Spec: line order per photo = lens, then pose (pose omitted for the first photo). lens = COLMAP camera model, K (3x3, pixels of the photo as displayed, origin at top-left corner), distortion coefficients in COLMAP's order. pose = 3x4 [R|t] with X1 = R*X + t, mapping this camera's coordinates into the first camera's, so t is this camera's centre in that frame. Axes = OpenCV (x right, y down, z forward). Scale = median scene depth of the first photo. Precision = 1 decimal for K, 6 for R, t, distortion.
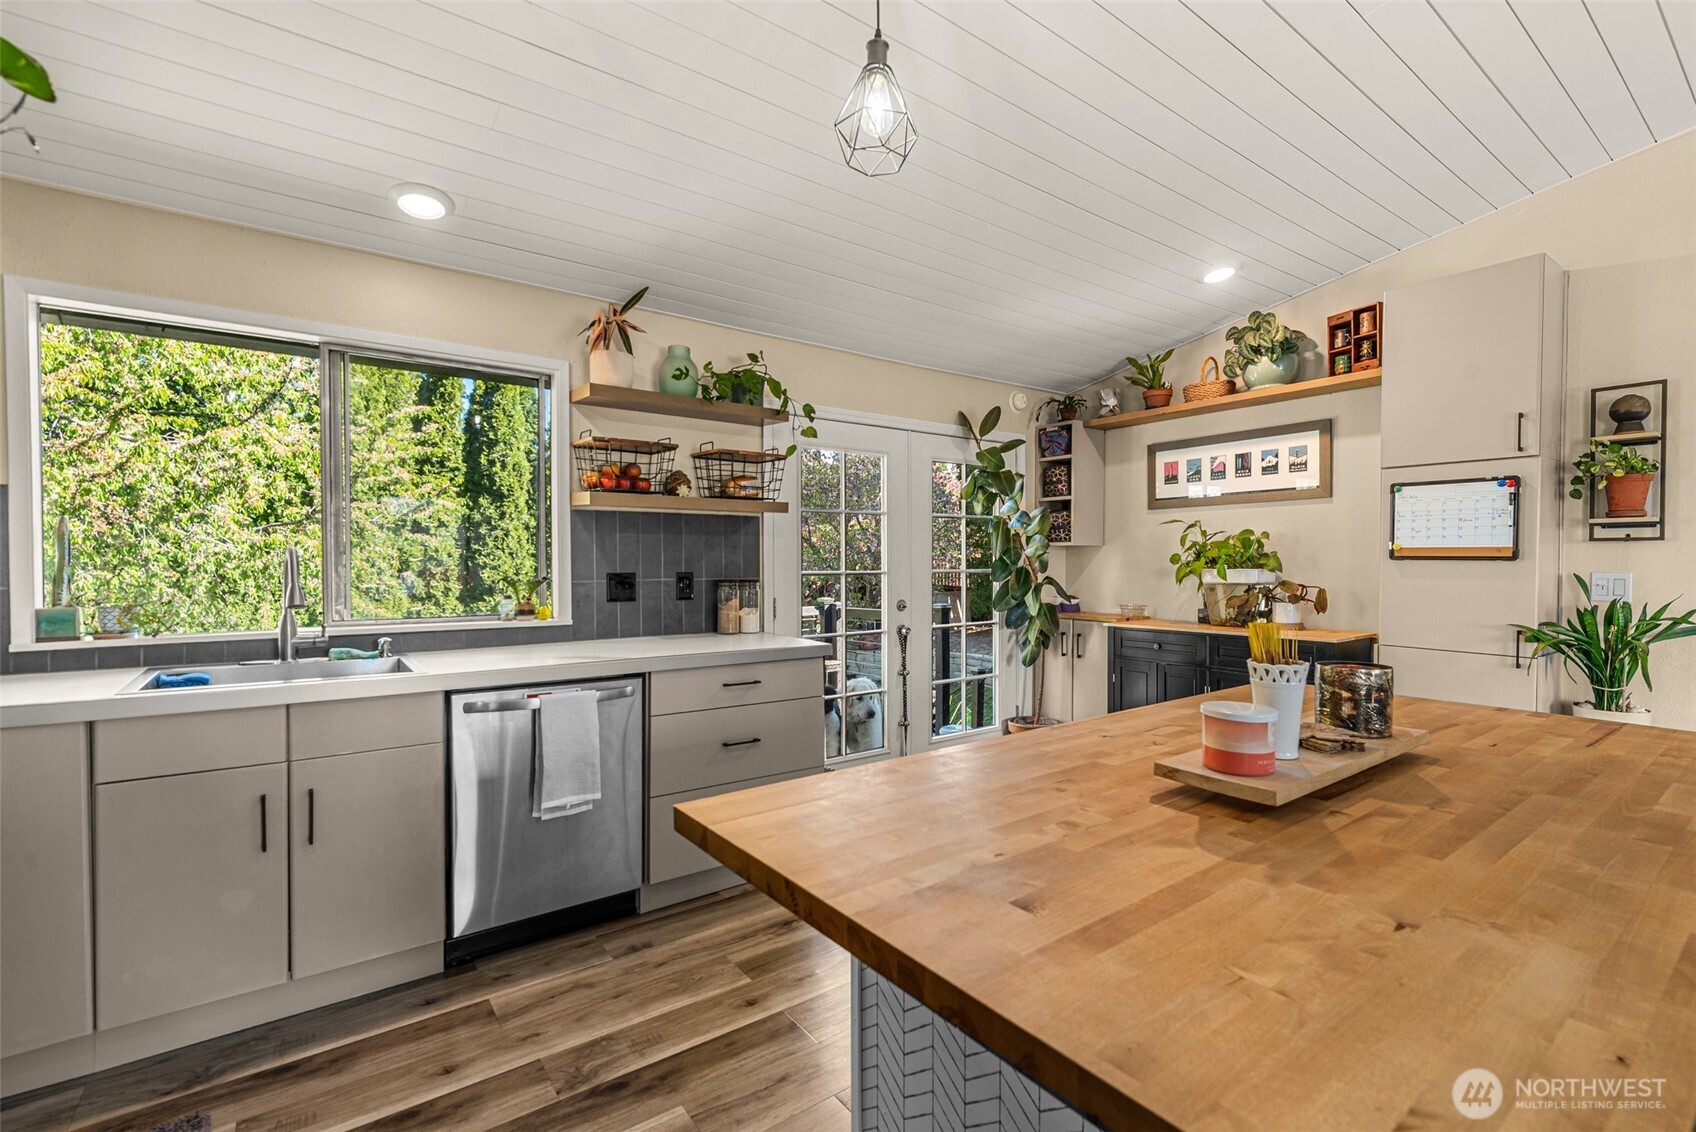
lens RADIAL K [[750.5, 0, 844.8], [0, 750.5, 569.7], [0, 0, 1]] dist [-0.000286, -0.000075]
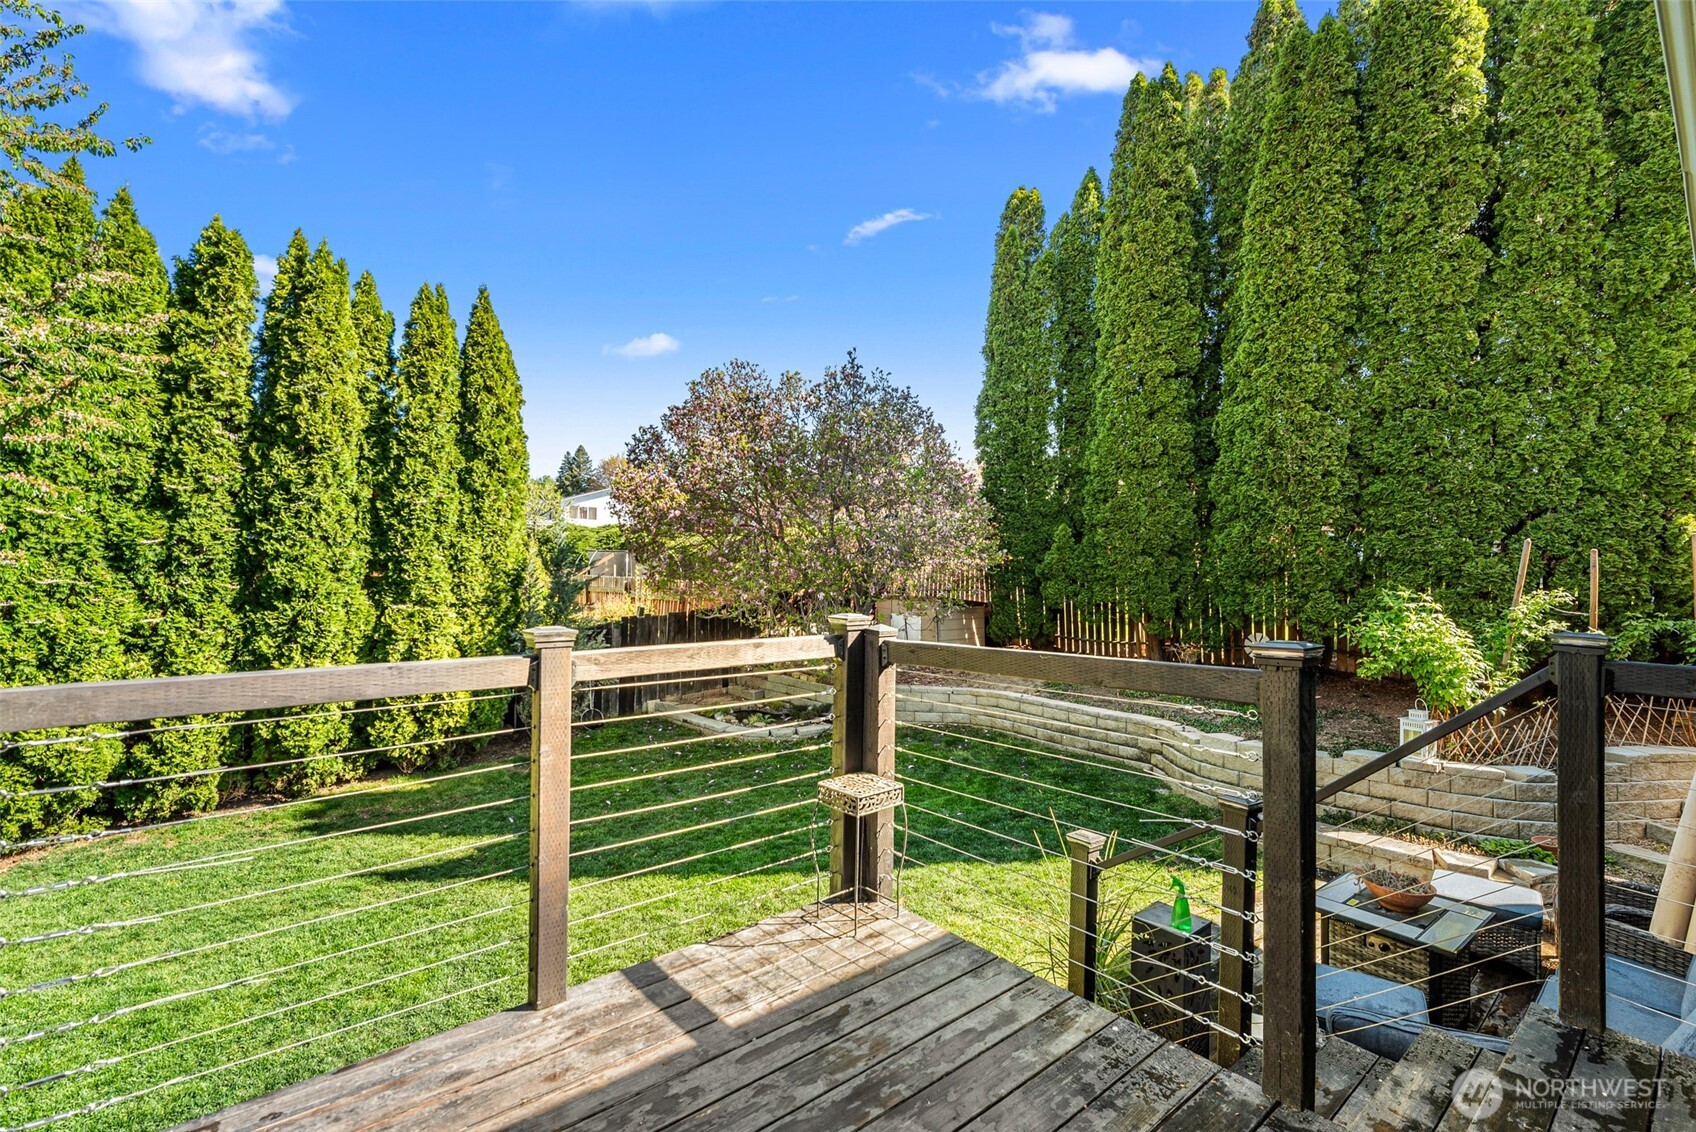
lens RADIAL K [[750.5, 0, 850.1], [0, 750.5, 567.7], [0, 0, 1]] dist [-0.000286, -0.000075]
pose [[0.997940, 0.015912, 0.062150, -0.025810], [-0.014668, 0.999684, -0.020431, 0.011563], [-0.062456, 0.019477, 0.997858, 0.322162]]
